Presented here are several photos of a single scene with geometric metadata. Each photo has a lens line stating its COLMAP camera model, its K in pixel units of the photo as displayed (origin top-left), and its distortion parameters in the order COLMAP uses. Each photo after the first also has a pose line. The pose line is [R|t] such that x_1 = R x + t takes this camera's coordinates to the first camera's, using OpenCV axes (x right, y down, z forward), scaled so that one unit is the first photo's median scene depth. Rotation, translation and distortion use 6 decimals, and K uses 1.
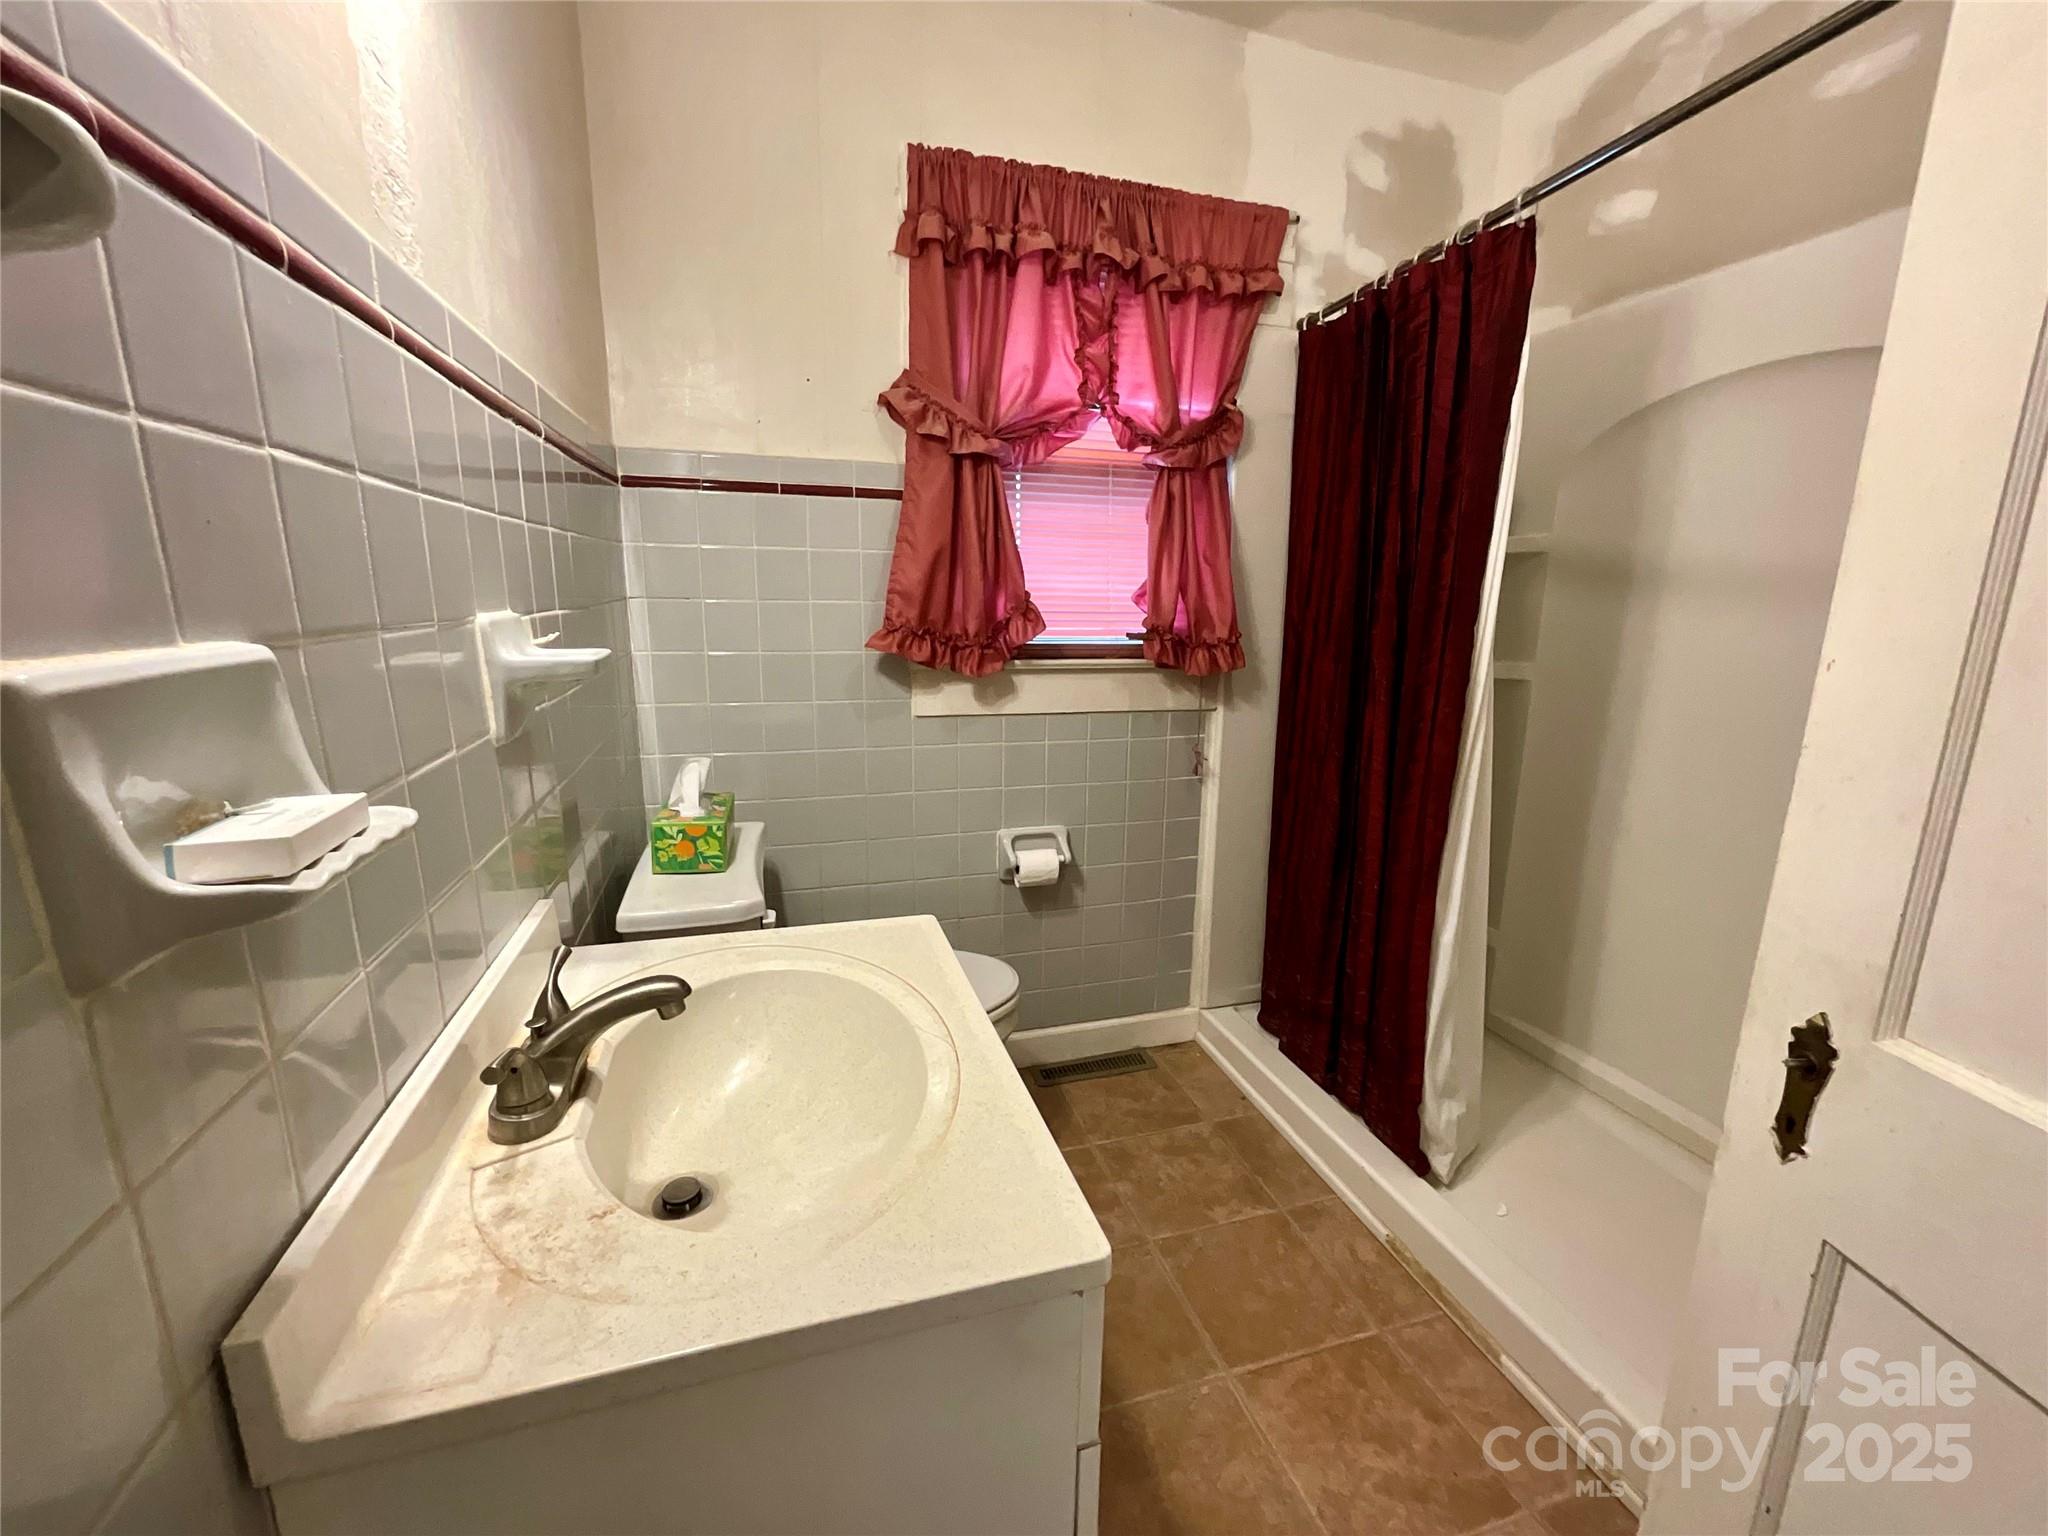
lens RADIAL K [[831.2, 0, 1022.4], [0, 831.2, 777.6], [0, 0, 1]] dist [-0.002233, 0.000329]
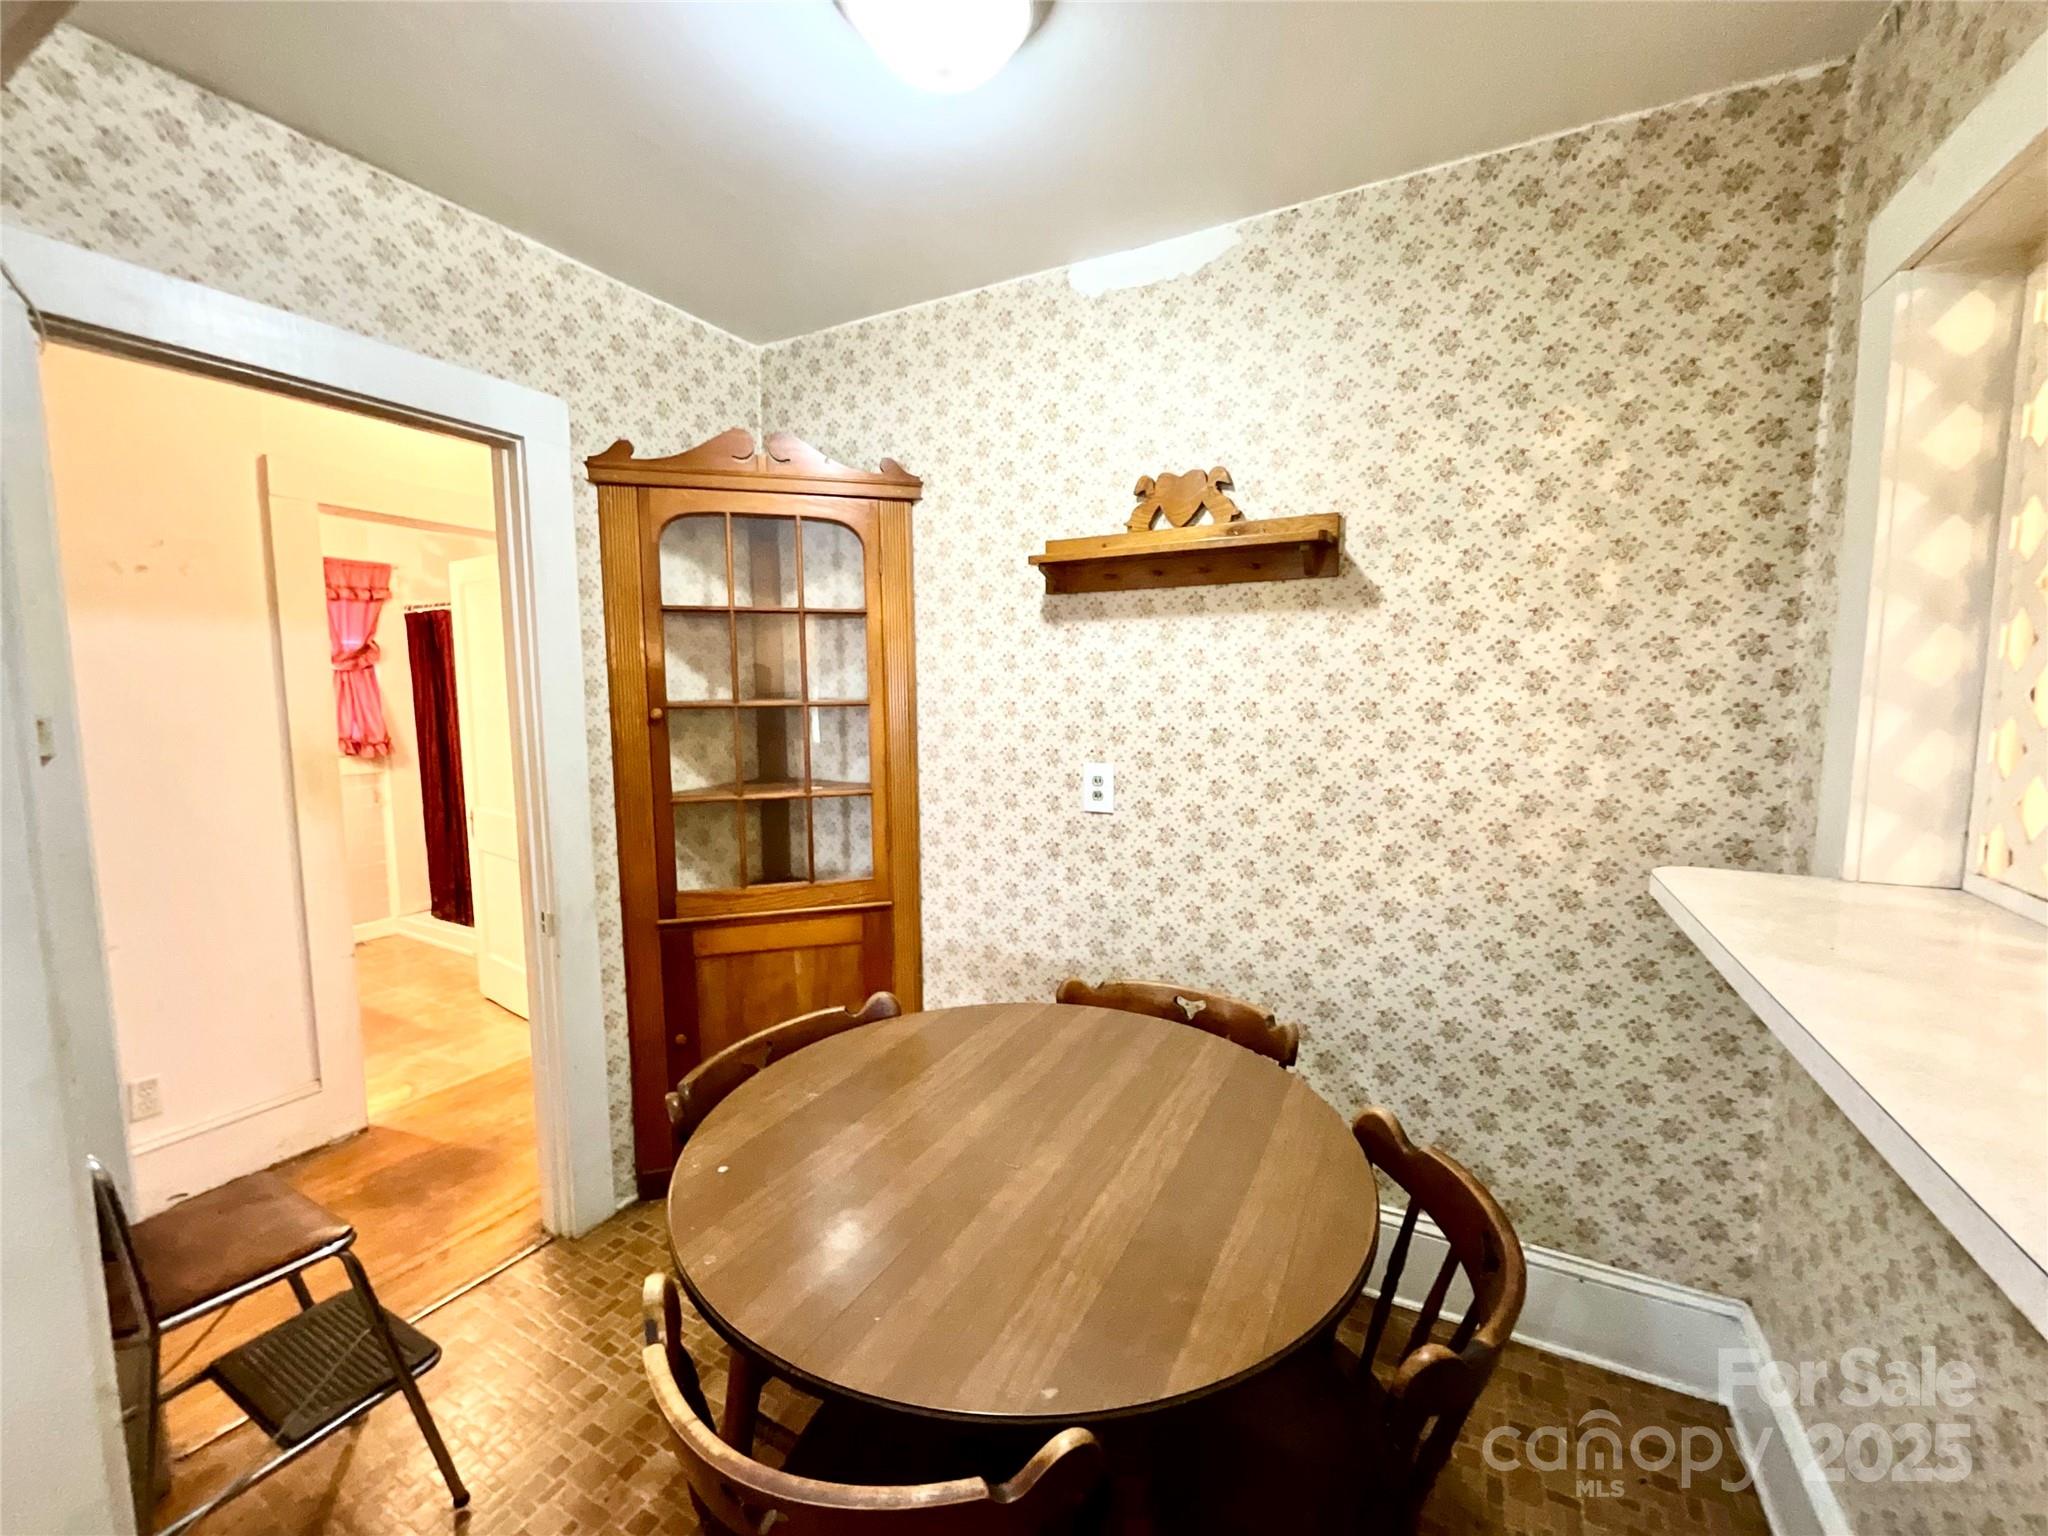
lens RADIAL K [[831.2, 0, 1026.7], [0, 831.2, 766.0], [0, 0, 1]] dist [-0.002233, 0.000329]
pose [[0.709353, -0.084452, 0.699776, -0.103702], [0.158093, 0.986564, -0.041194, 0.279656], [-0.686895, 0.139851, 0.713174, -1.864140]]
